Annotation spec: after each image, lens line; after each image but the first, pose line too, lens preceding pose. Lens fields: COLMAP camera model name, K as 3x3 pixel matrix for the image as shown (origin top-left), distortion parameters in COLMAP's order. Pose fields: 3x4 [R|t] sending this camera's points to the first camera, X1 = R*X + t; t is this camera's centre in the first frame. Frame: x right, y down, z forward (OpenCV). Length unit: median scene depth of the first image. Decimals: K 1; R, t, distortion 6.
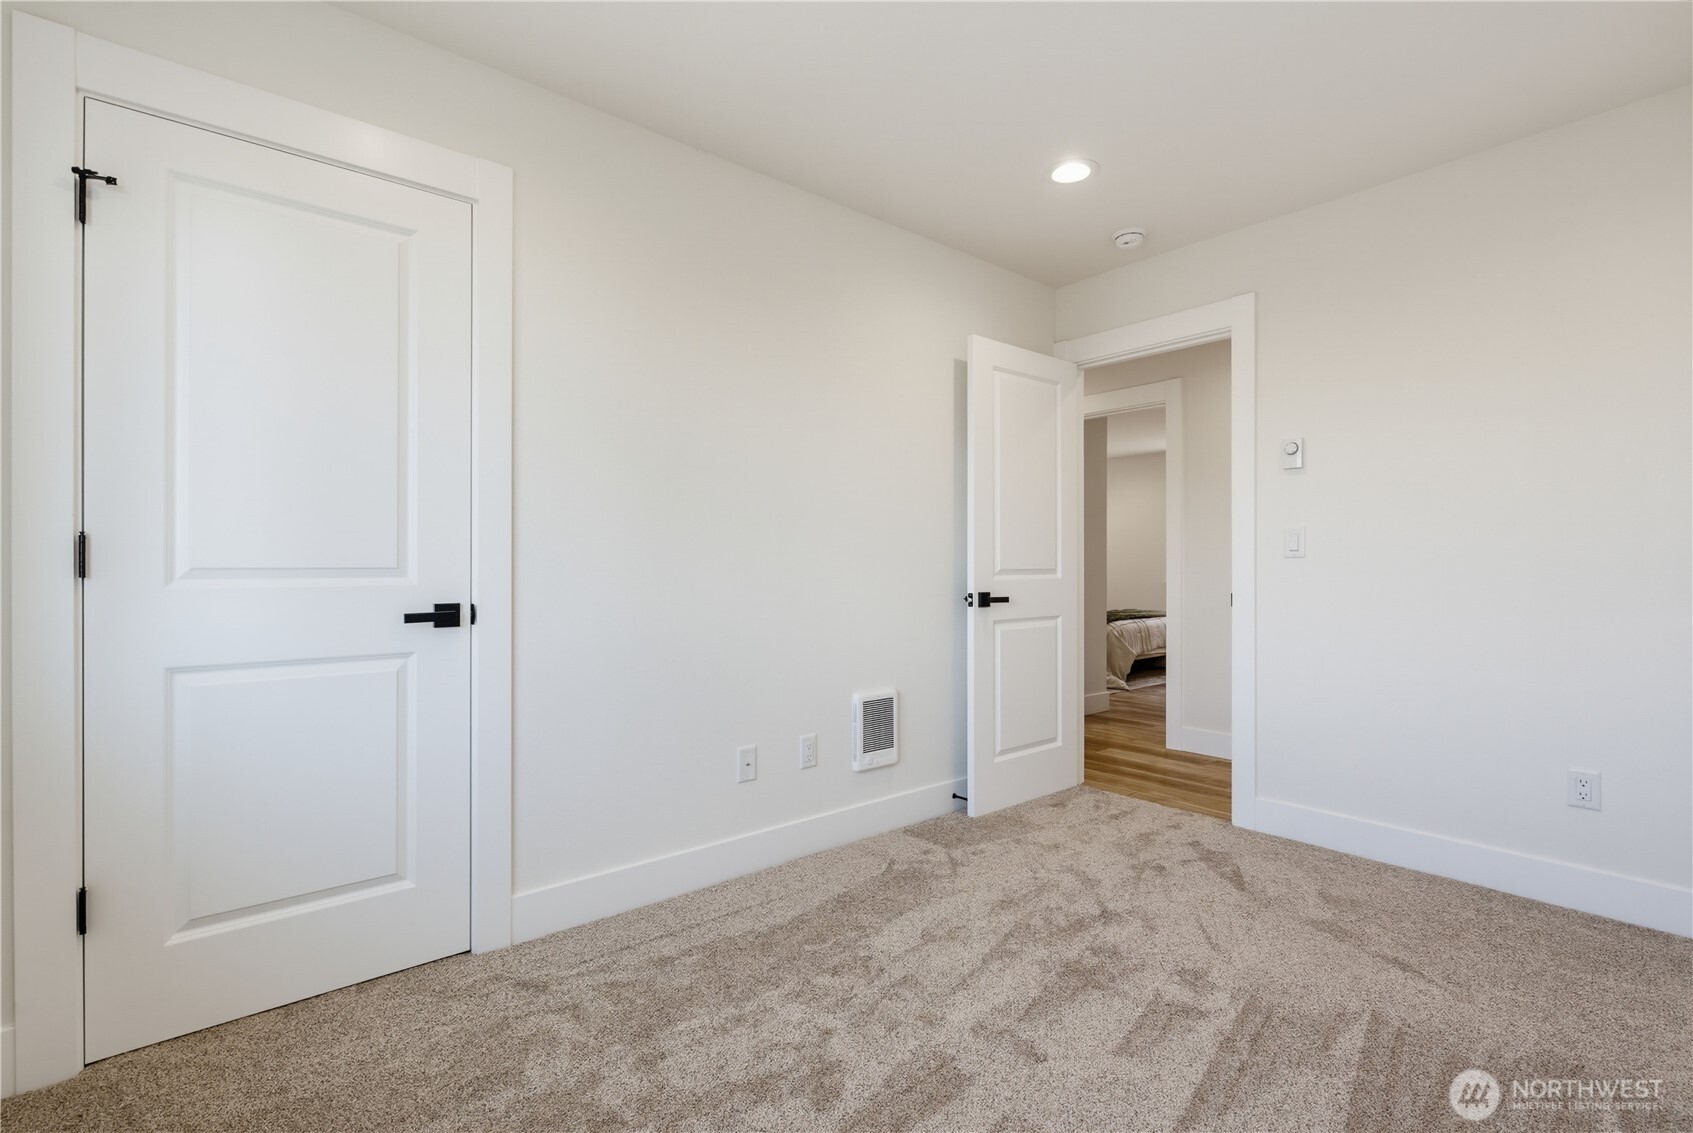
lens RADIAL K [[774.7, 0, 848.4], [0, 774.7, 564.3], [0, 0, 1]] dist [0.000123, 0.000206]
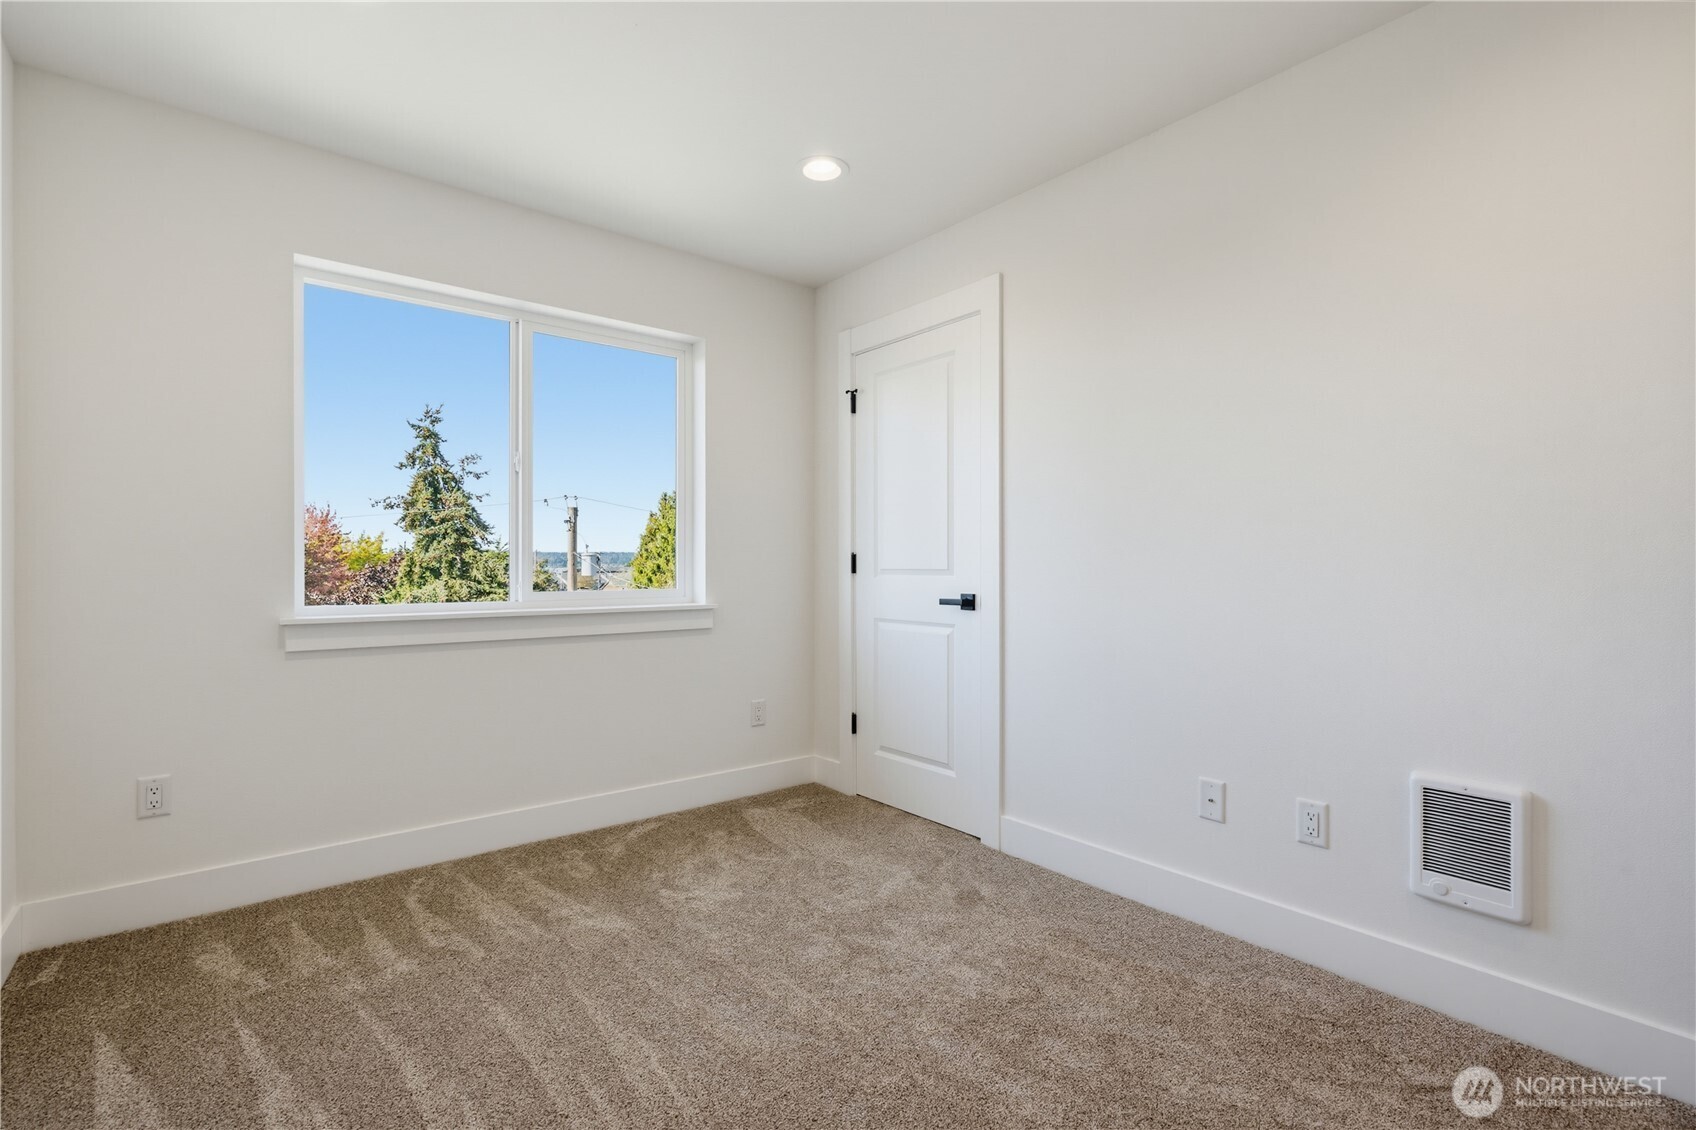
lens RADIAL K [[776.0, 0, 841.3], [0, 776.0, 565.8], [0, 0, 1]] dist [0.000123, 0.000206]
pose [[-0.022335, -0.000080, -0.999751, 0.961143], [0.000592, 1.000000, -0.000093, -0.002911], [0.999750, -0.000594, -0.022335, 0.791614]]
